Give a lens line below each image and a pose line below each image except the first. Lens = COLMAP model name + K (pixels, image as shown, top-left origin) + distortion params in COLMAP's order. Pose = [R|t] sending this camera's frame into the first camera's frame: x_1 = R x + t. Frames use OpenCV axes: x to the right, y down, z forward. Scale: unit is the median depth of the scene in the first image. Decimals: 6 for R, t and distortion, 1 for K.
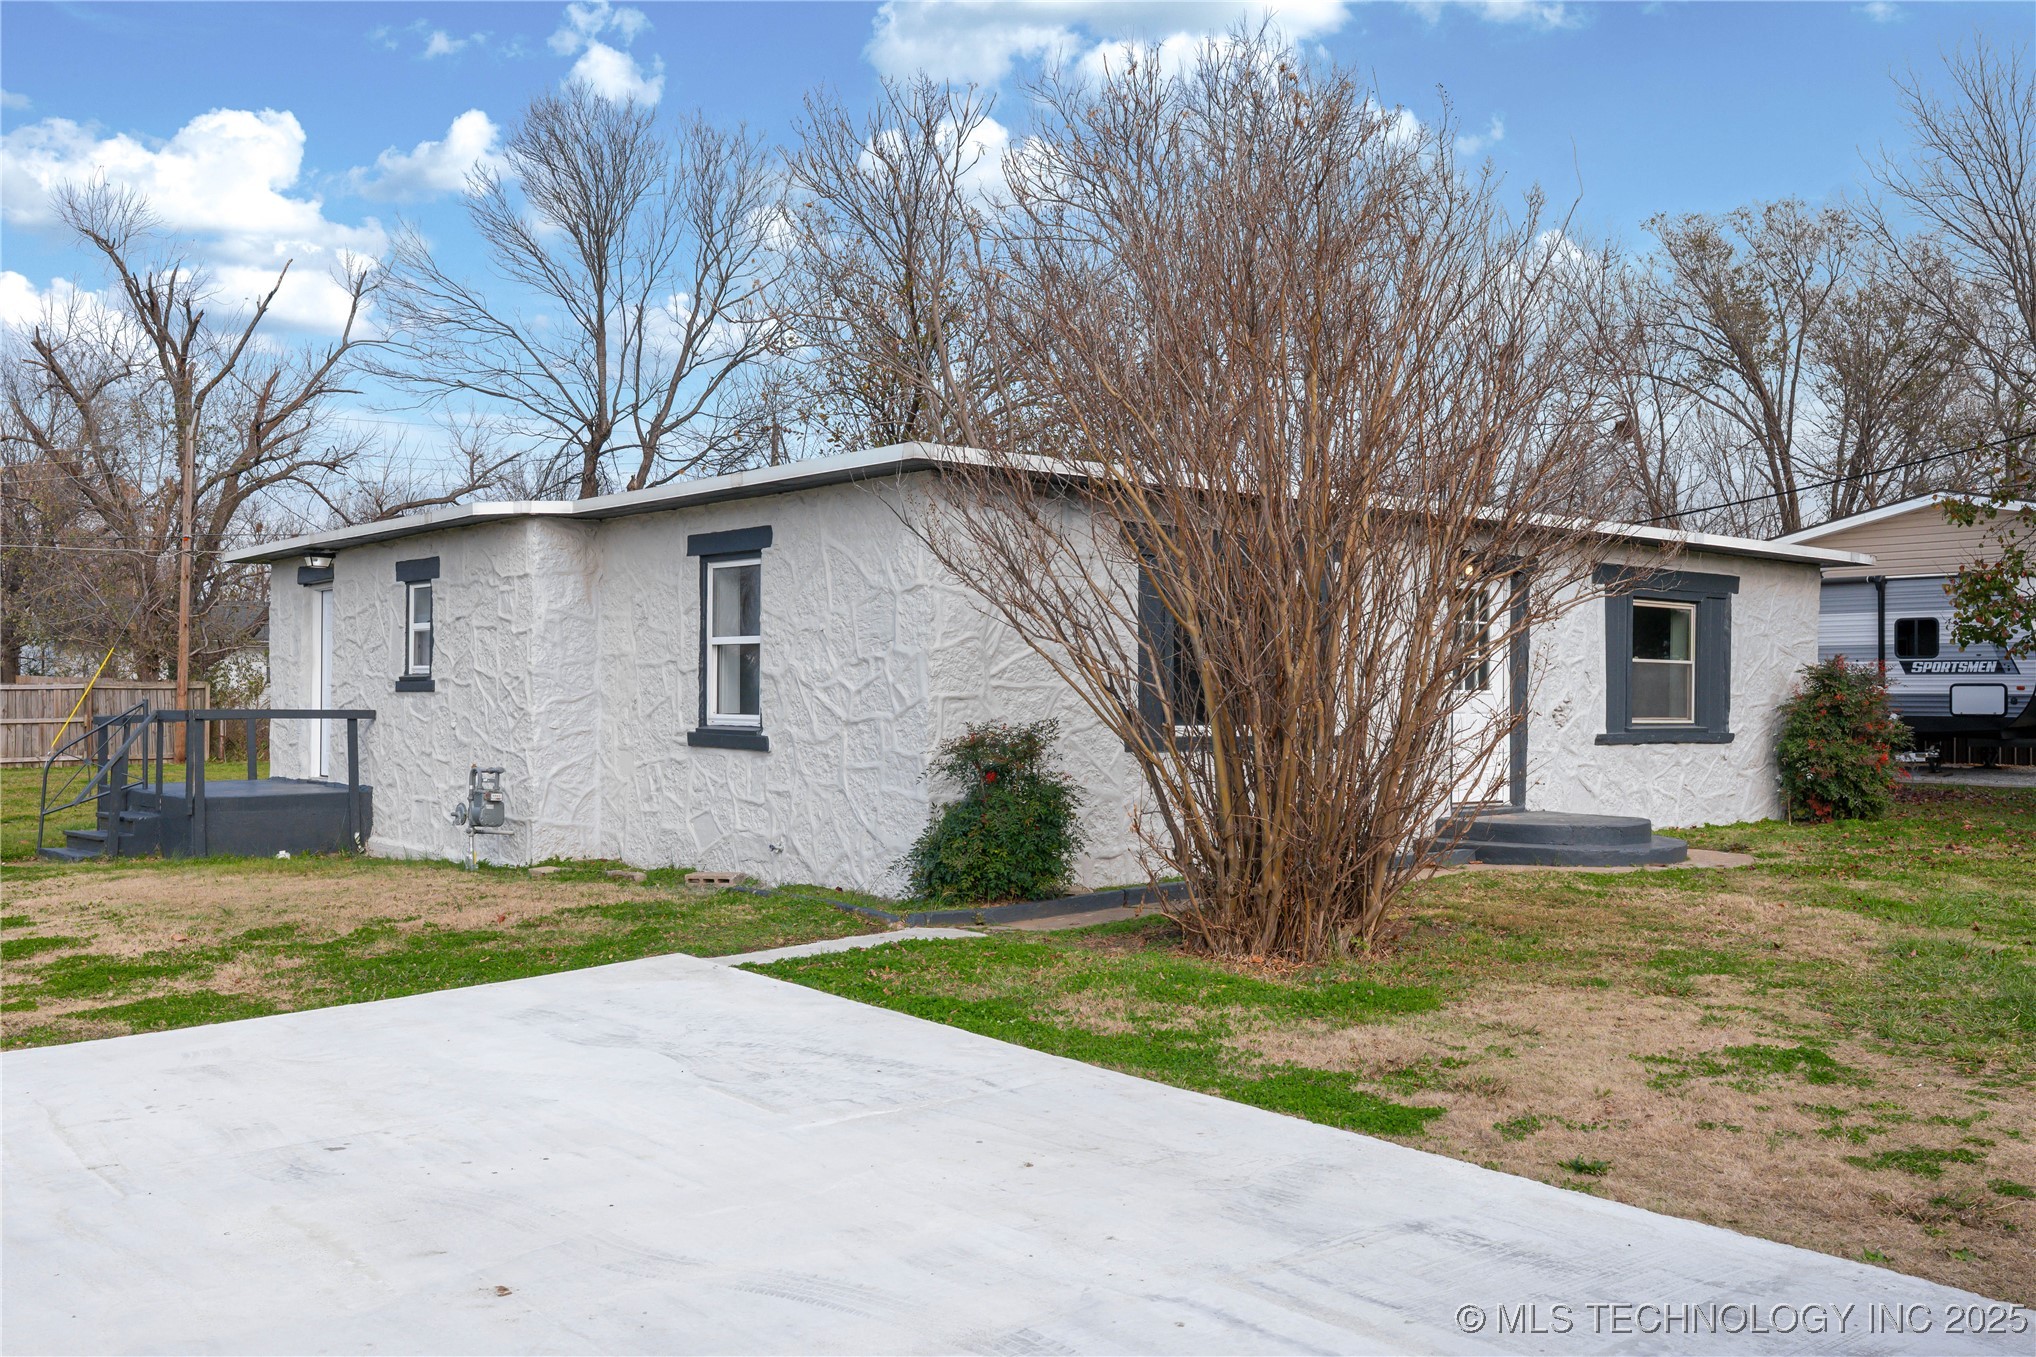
lens RADIAL K [[1825.3, 0, 1018.7], [0, 1825.3, 691.4], [0, 0, 1]] dist [0.010999, 0.003229]
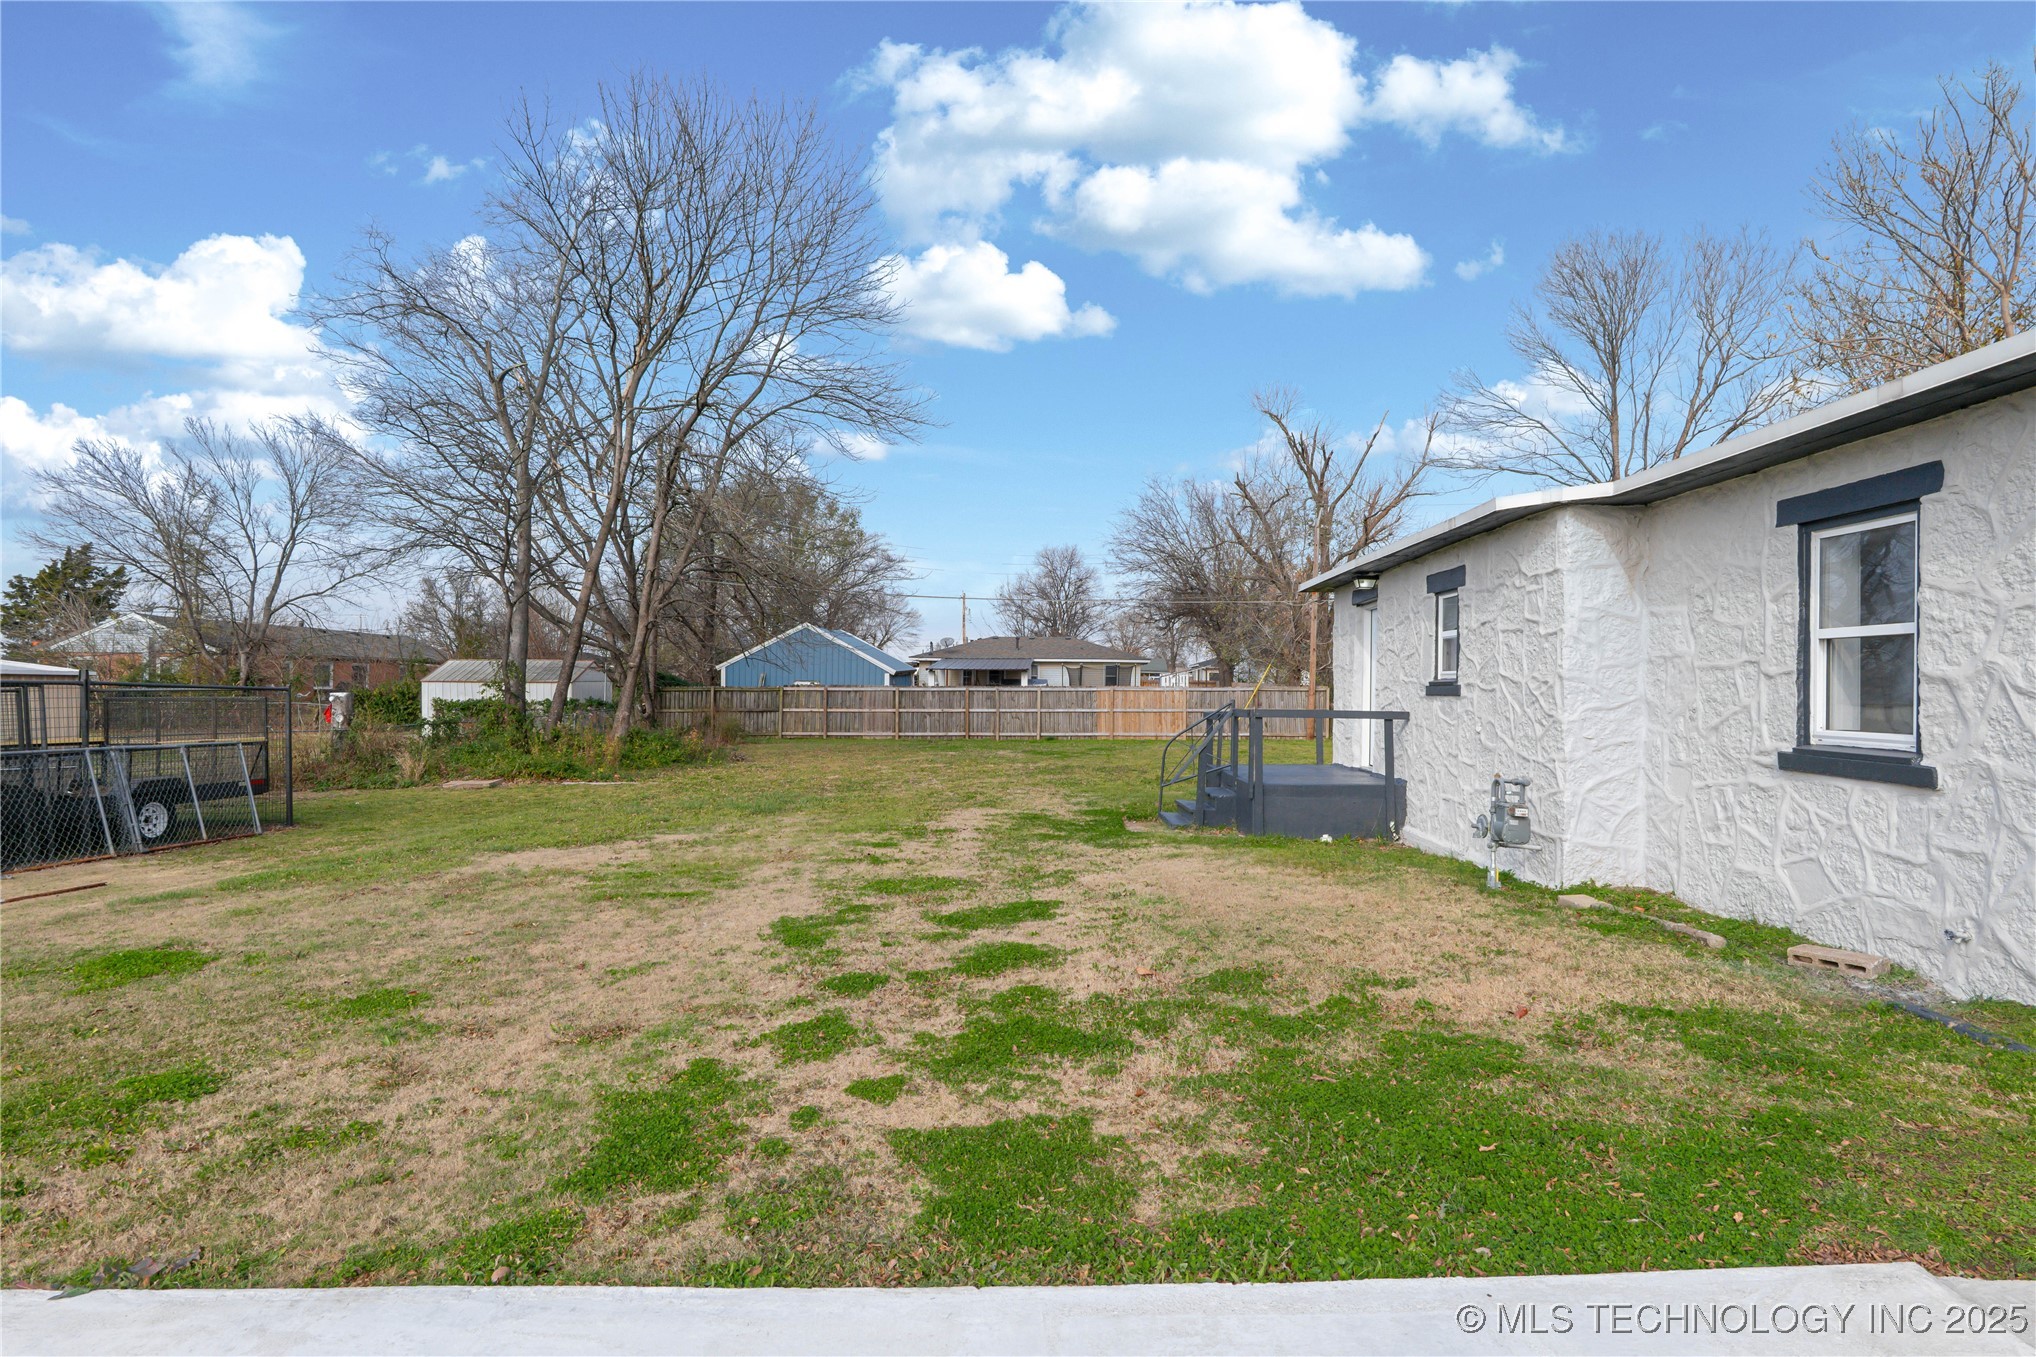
lens RADIAL K [[1076.7, 0, 1019.6], [0, 1076.7, 683.5], [0, 0, 1]] dist [-0.015635, 0.004009]
pose [[0.750045, 0.000856, -0.661387, -0.104213], [-0.006251, 0.999964, -0.005795, -0.001931], [0.661358, 0.008481, 0.750023, 0.376441]]
